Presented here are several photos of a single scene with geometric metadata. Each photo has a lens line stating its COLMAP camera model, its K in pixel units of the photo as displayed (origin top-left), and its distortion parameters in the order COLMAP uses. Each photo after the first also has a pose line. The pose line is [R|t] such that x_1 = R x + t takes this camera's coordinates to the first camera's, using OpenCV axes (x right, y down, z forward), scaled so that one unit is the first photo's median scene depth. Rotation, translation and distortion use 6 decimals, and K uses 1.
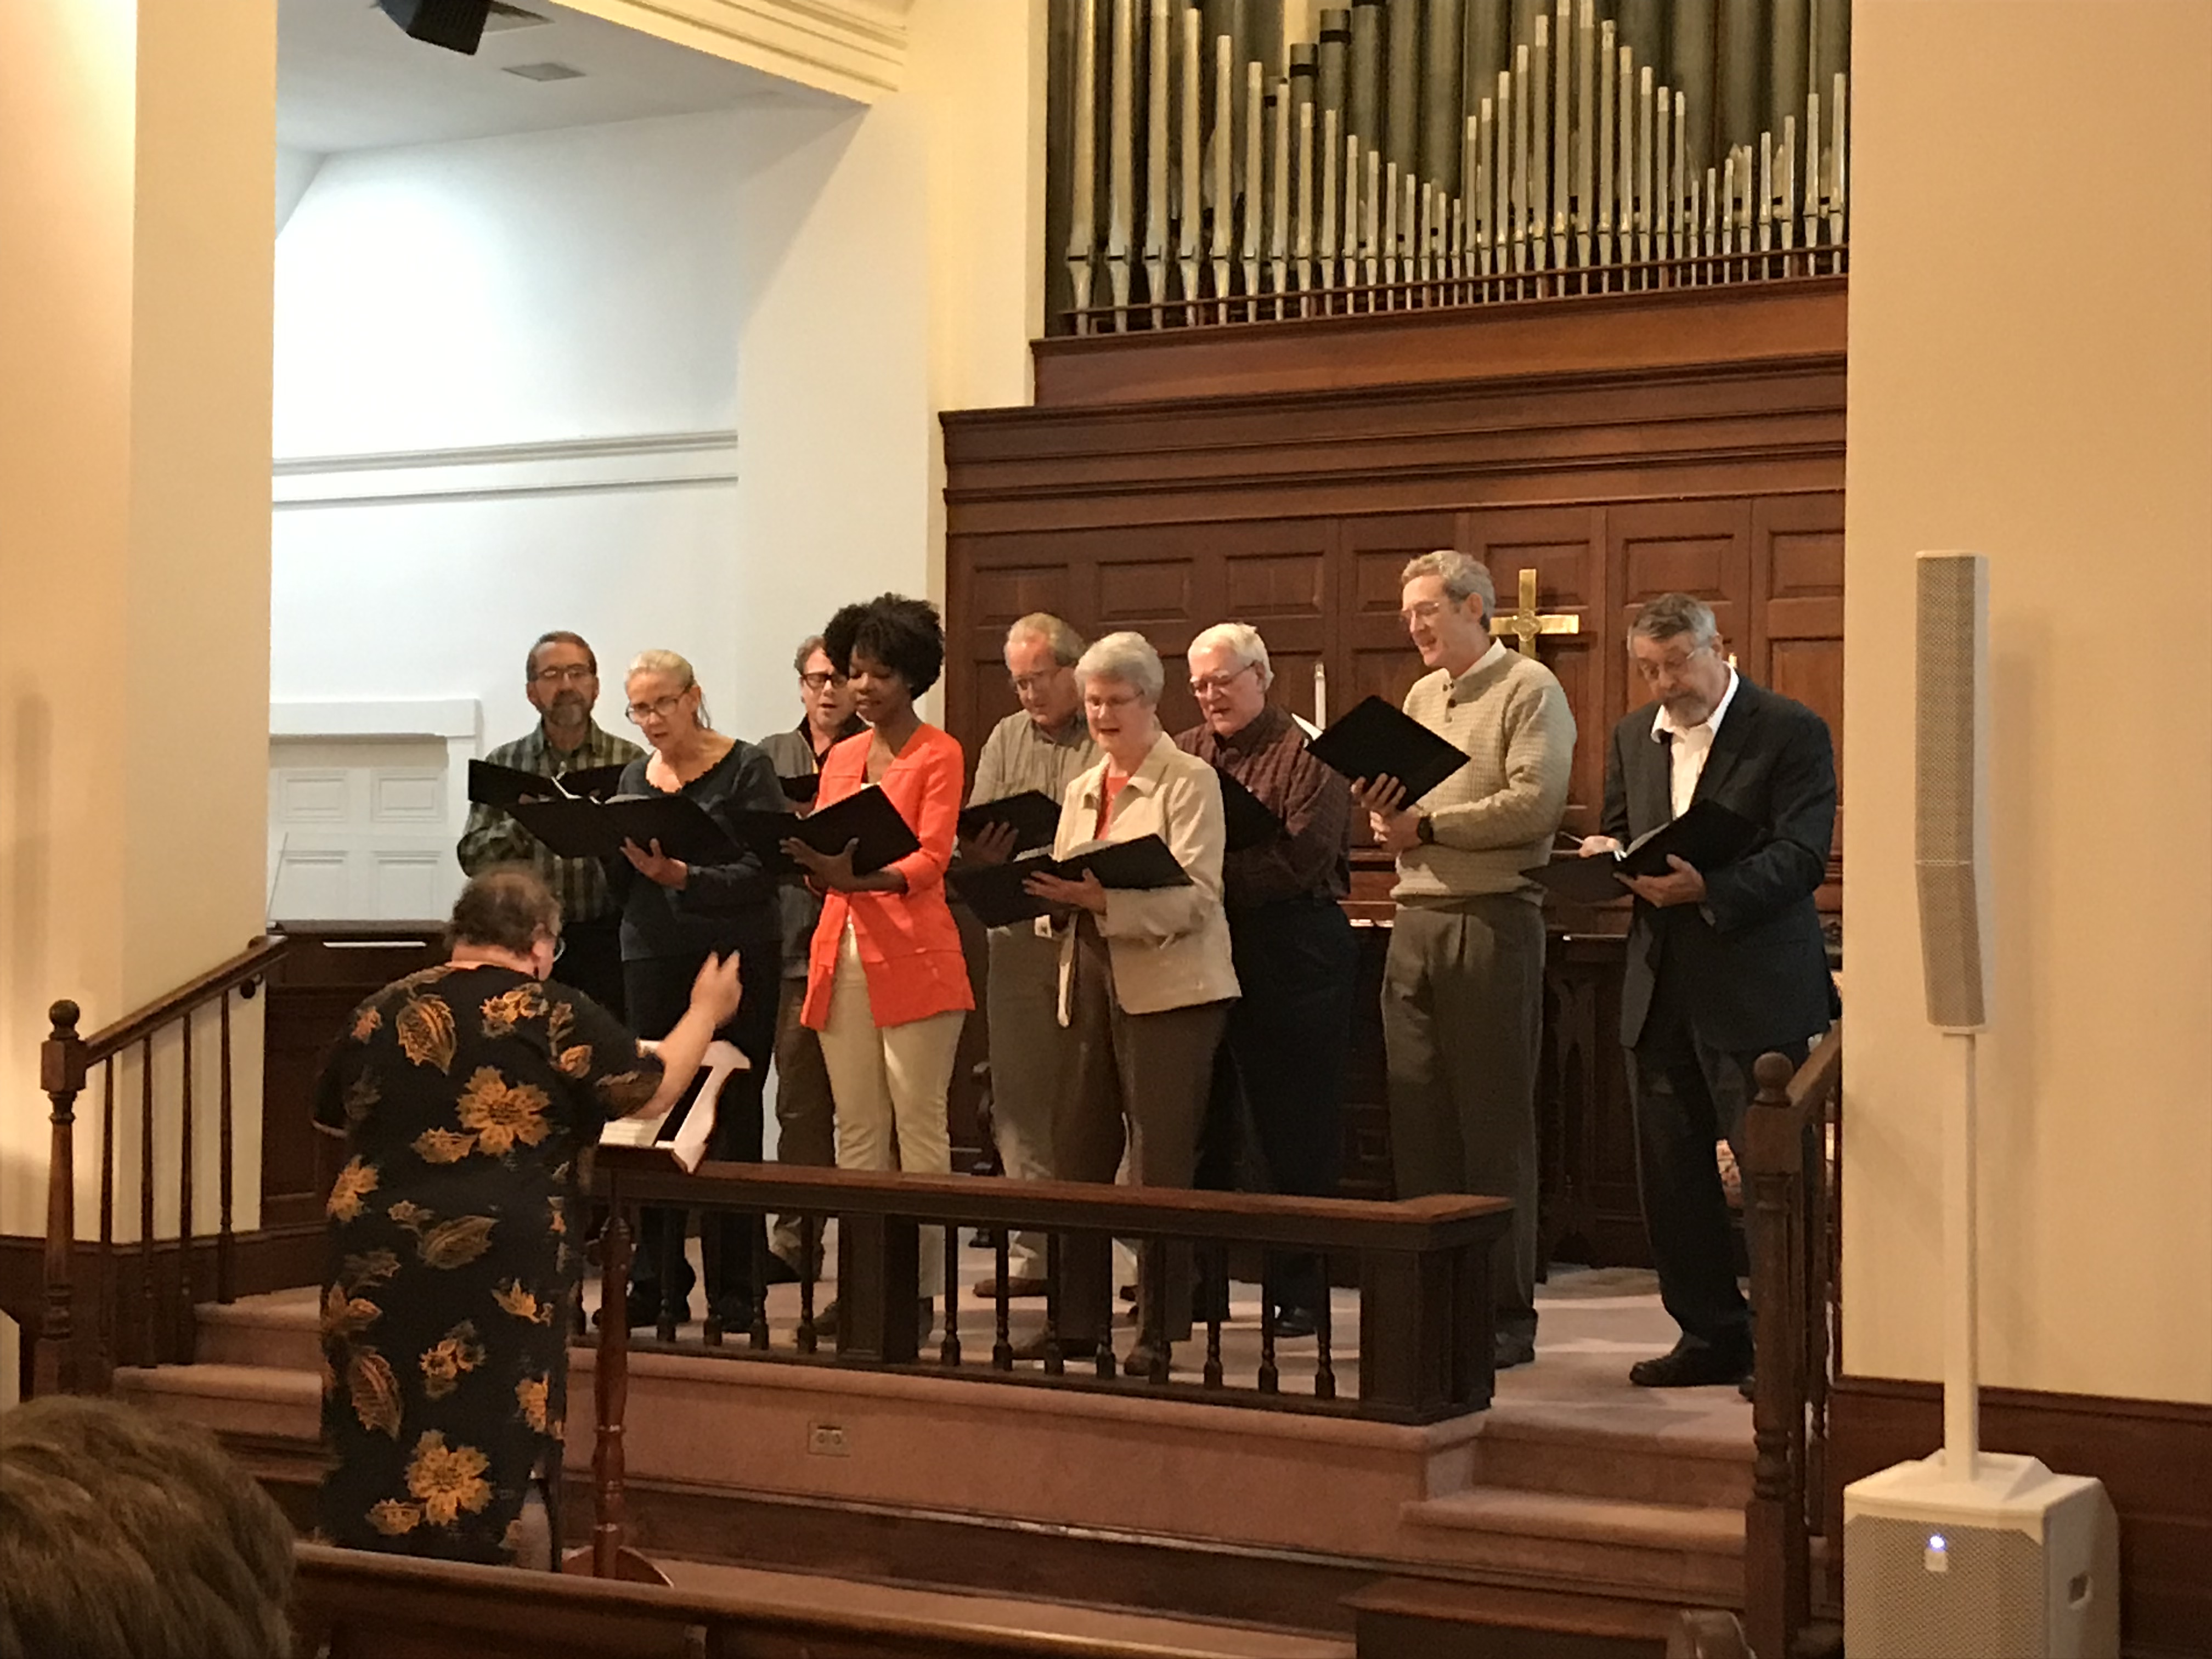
lens RADIAL K [[3813.6, 0, 1109.3], [0, 3813.6, 827.2], [0, 0, 1]] dist [0.109723, 0.000000]
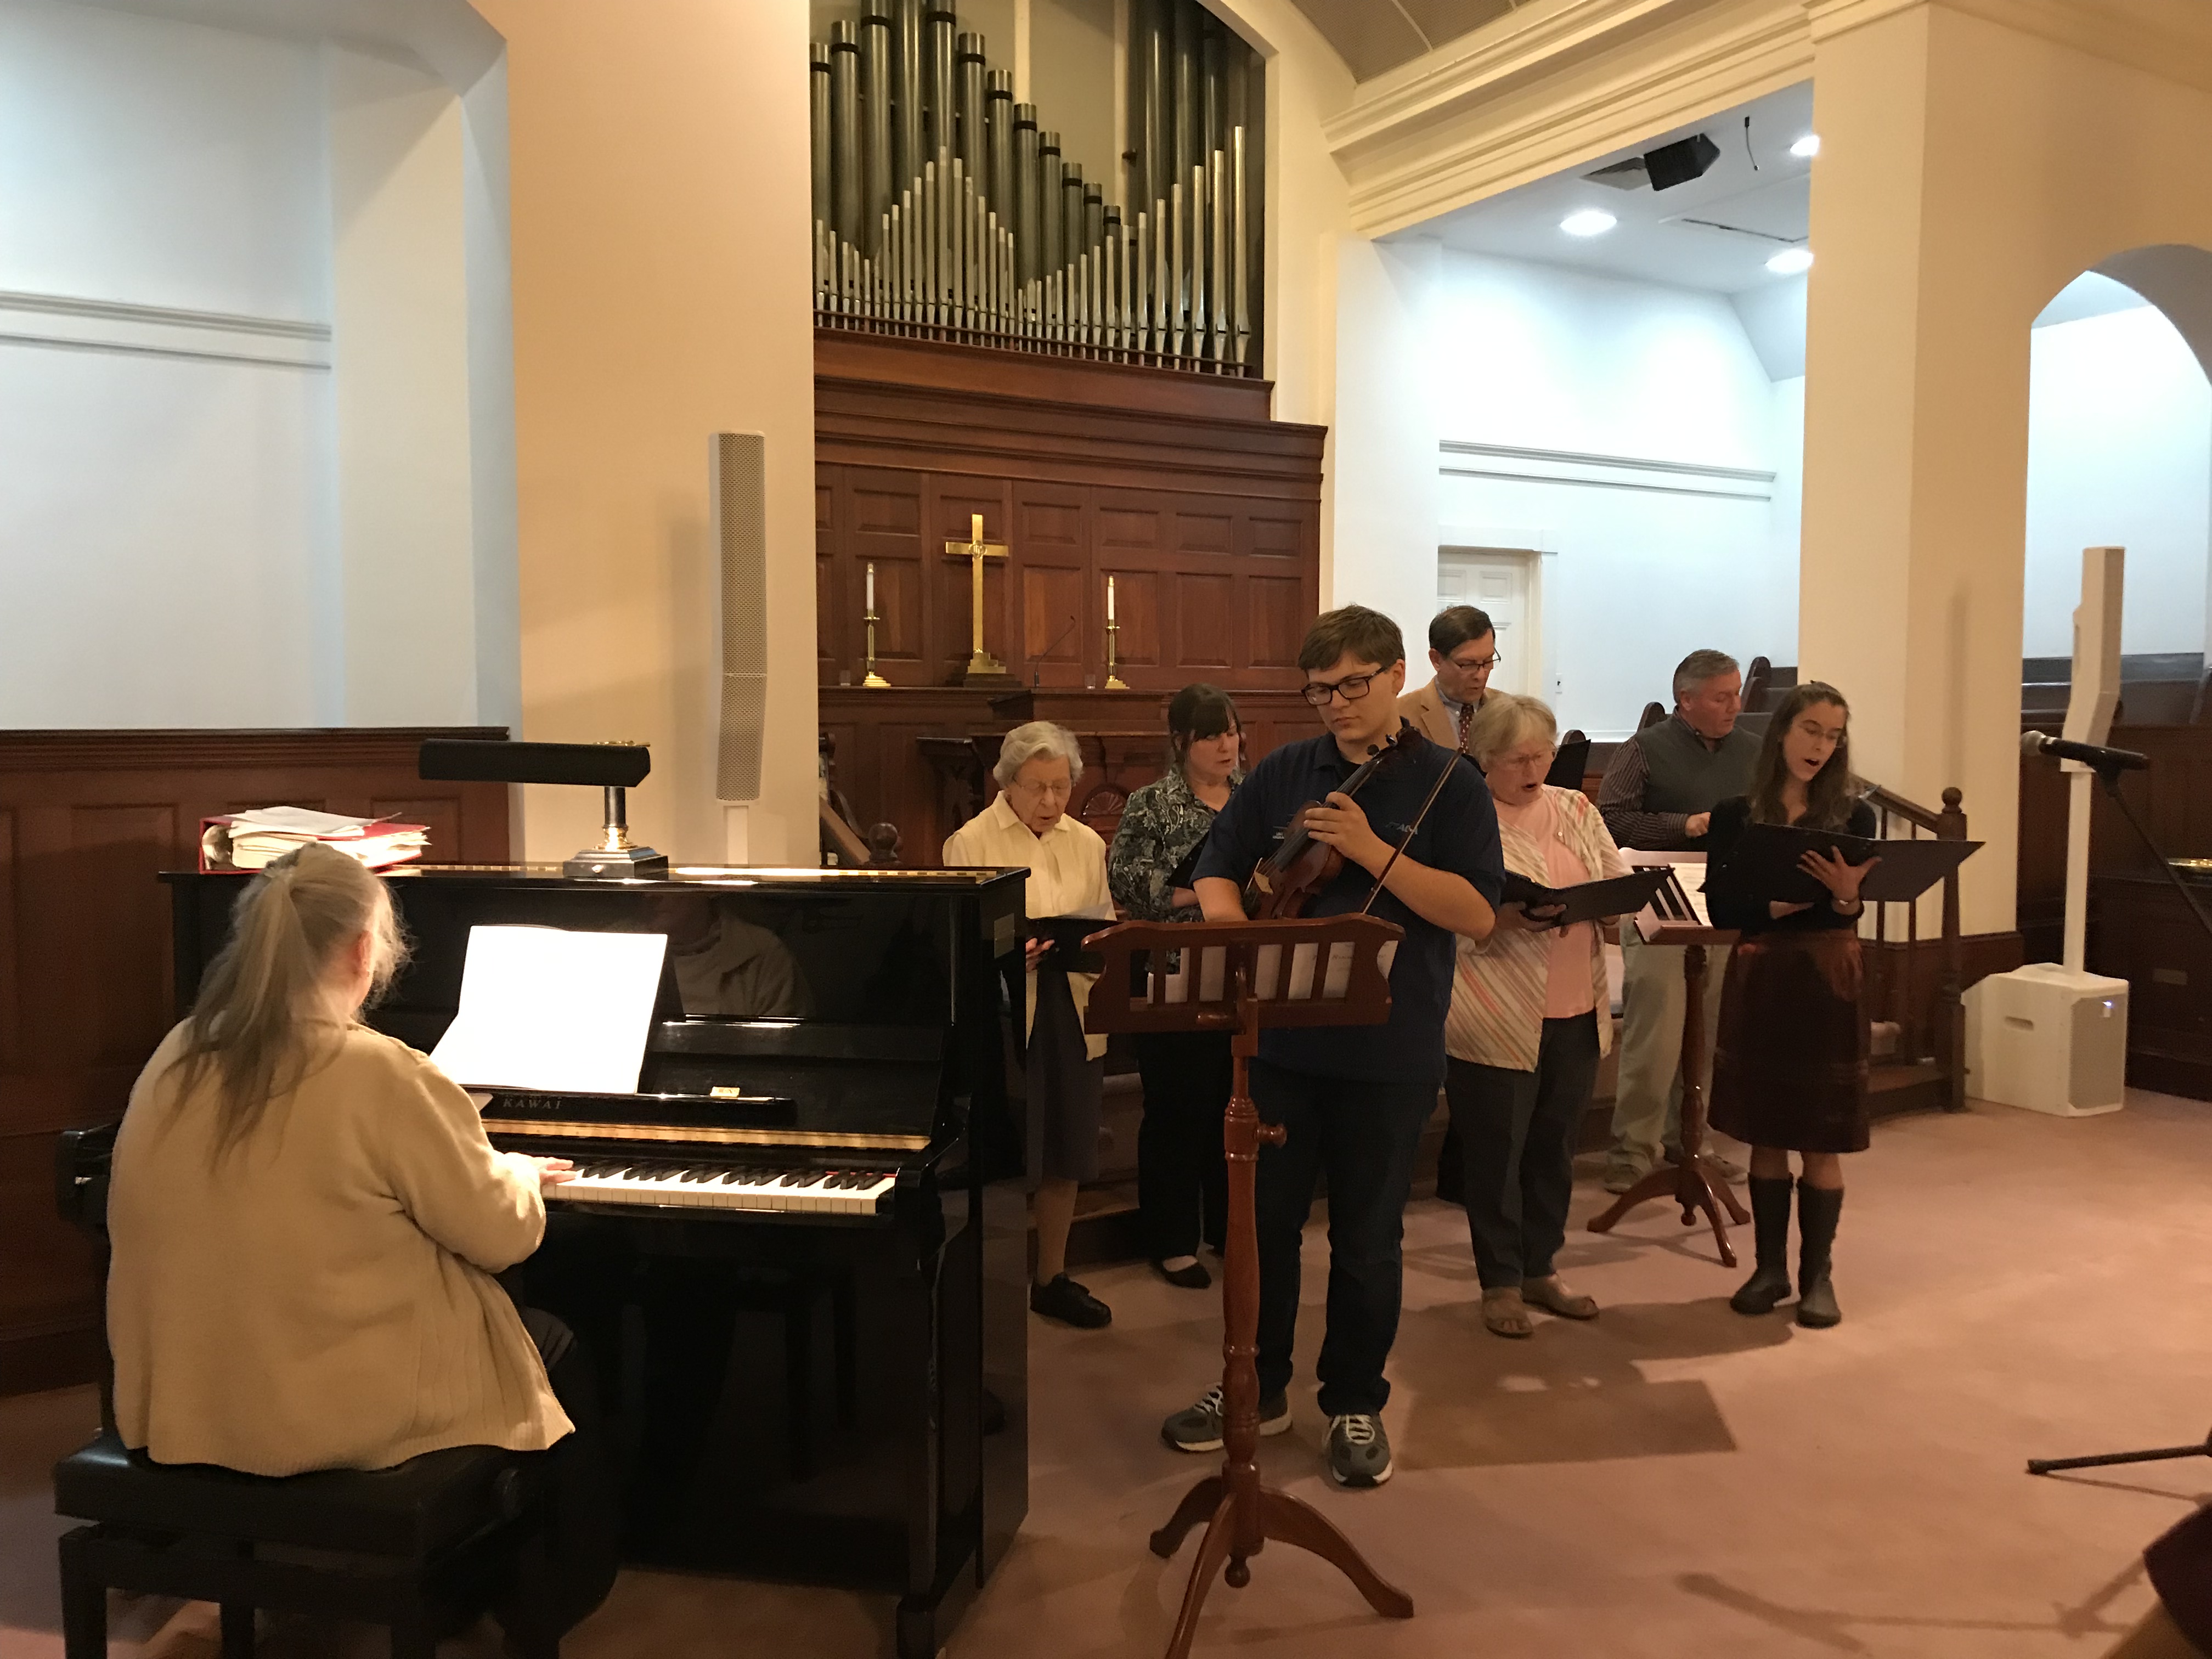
lens RADIAL K [[1818.1, 0, 1091.6], [0, 1818.1, 852.2], [0, 0, 1]] dist [0.029328, -0.015241]
pose [[0.471269, -0.069303, 0.879262, -0.542486], [-0.009311, 0.996462, 0.083531, 0.010136], [-0.881940, -0.047553, 0.468956, 0.574433]]
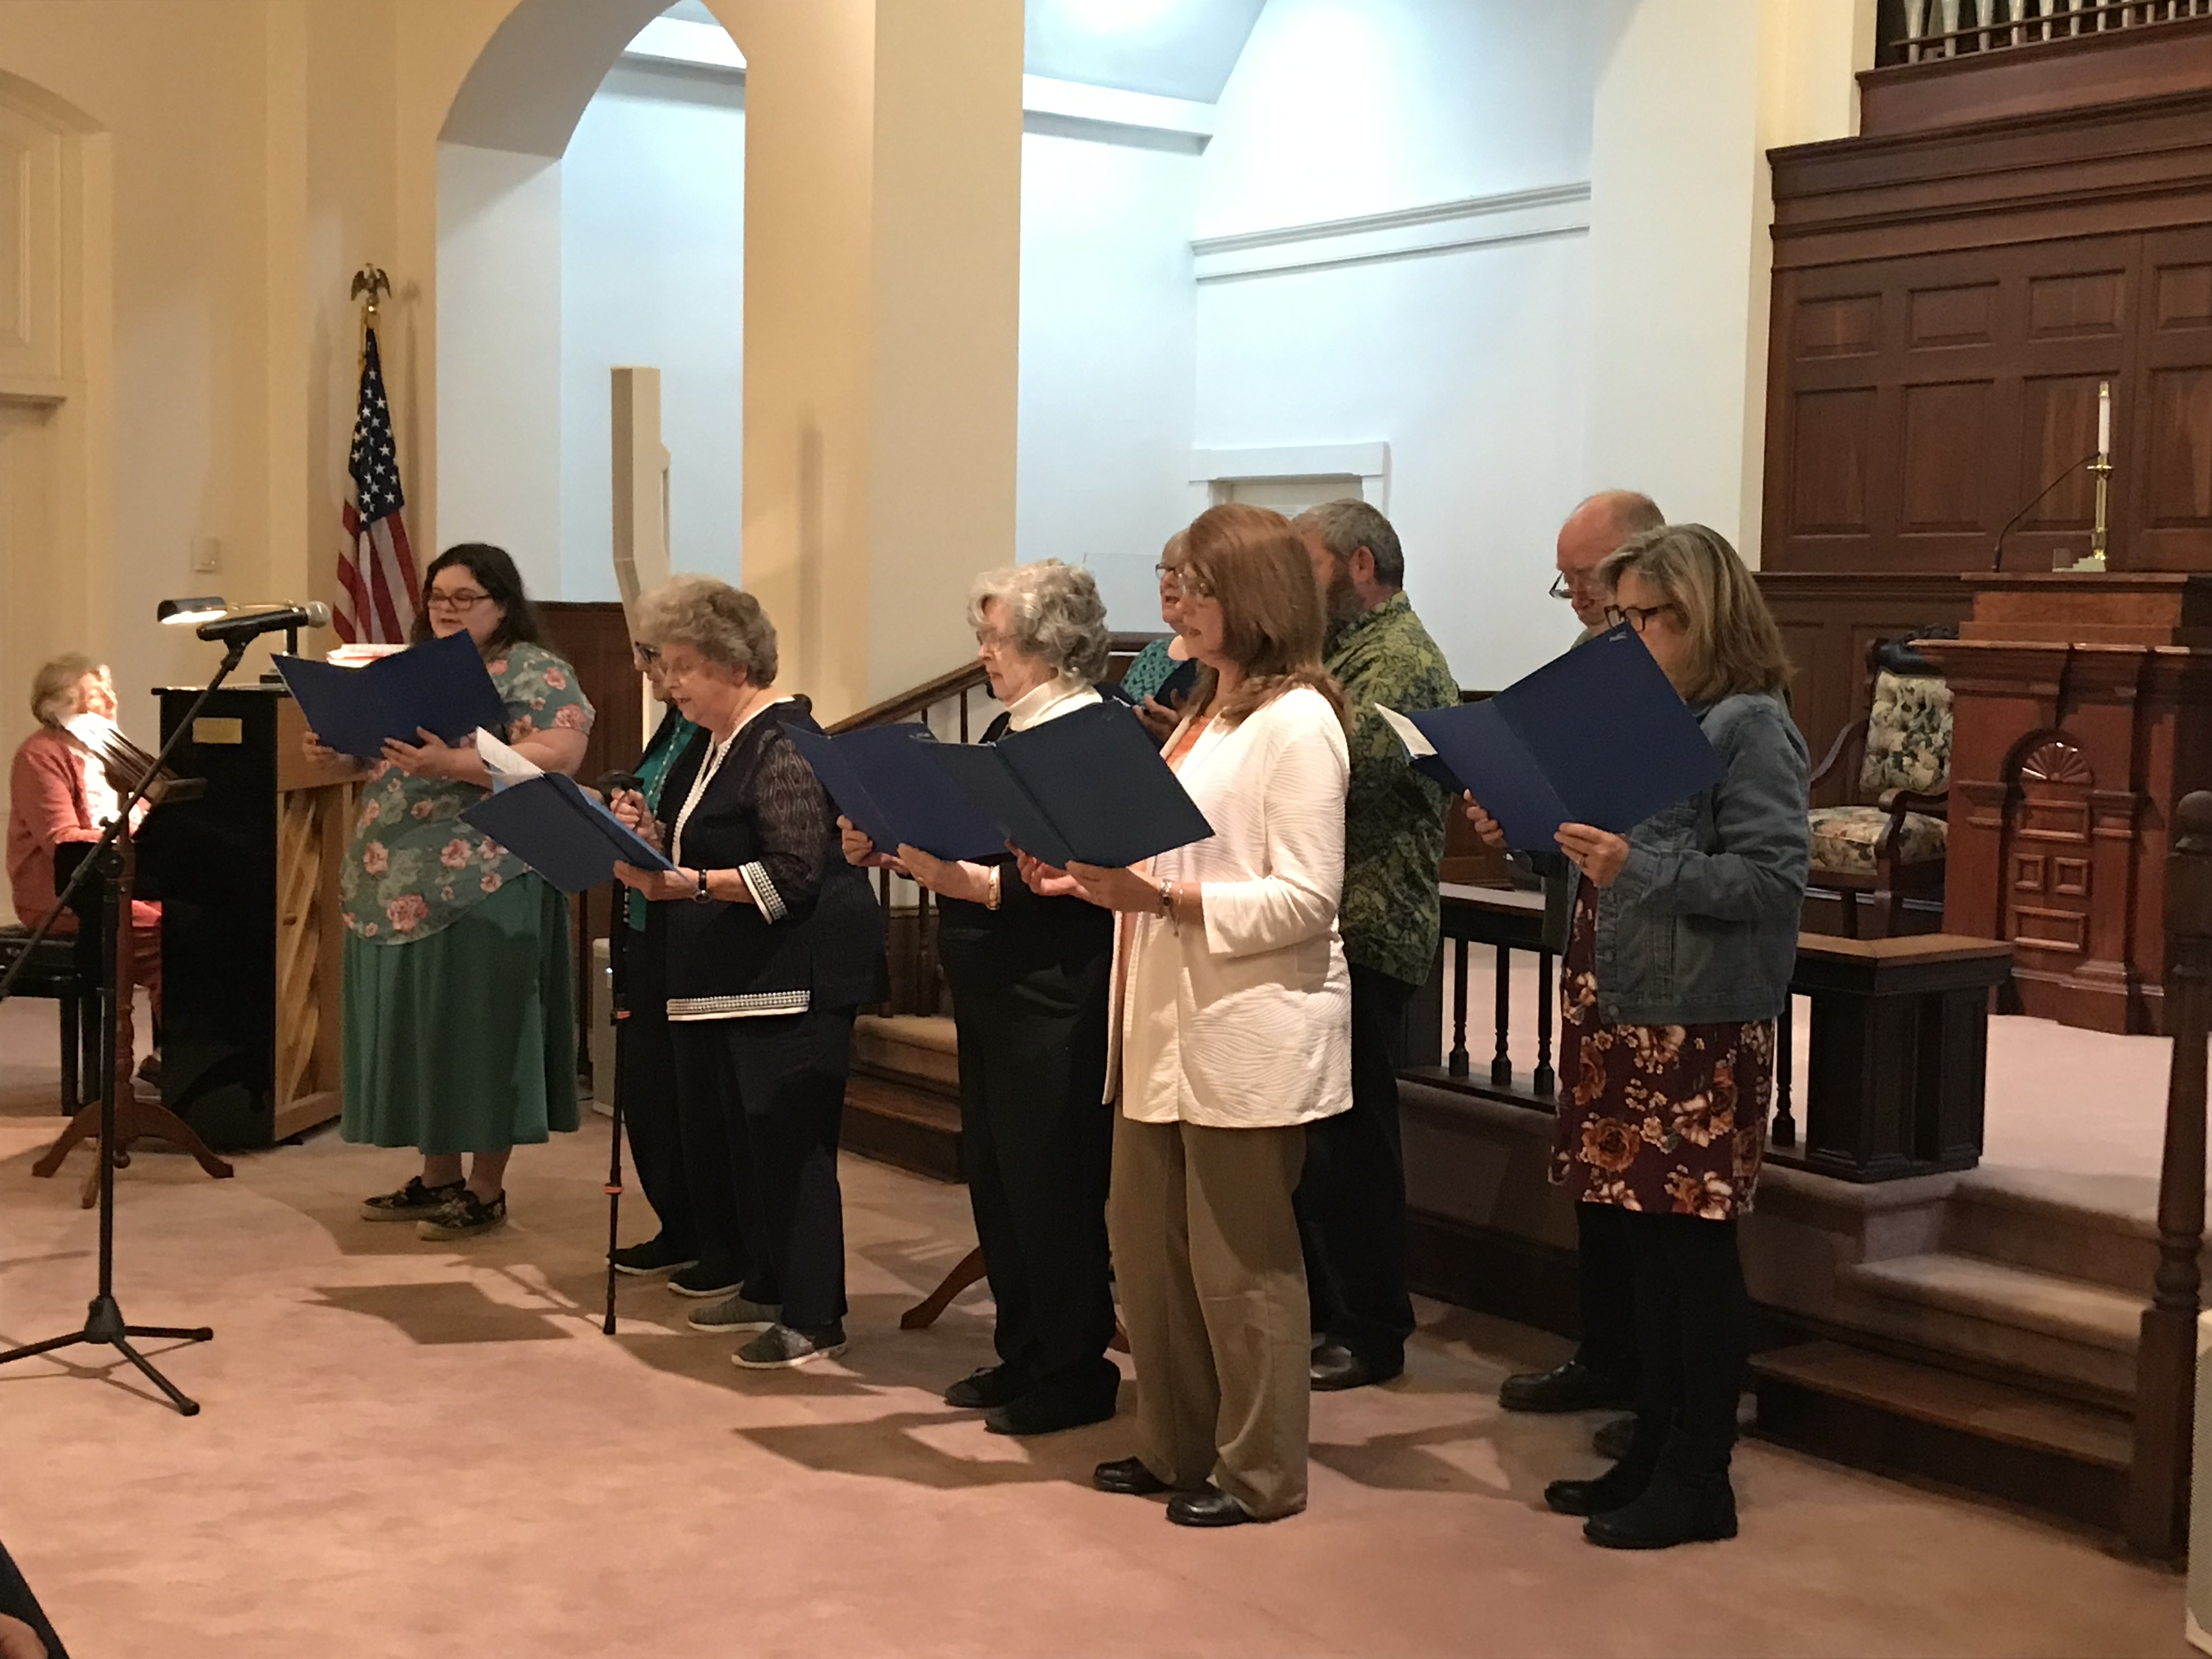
lens RADIAL K [[3013.3, 0, 1104.0], [0, 3013.3, 845.2], [0, 0, 1]] dist [0.044731, 0.000000]
pose [[0.920191, 0.040252, -0.389396, 0.125548], [-0.005662, 0.995964, 0.089573, 0.007207], [0.391430, -0.080219, 0.916705, 0.173506]]
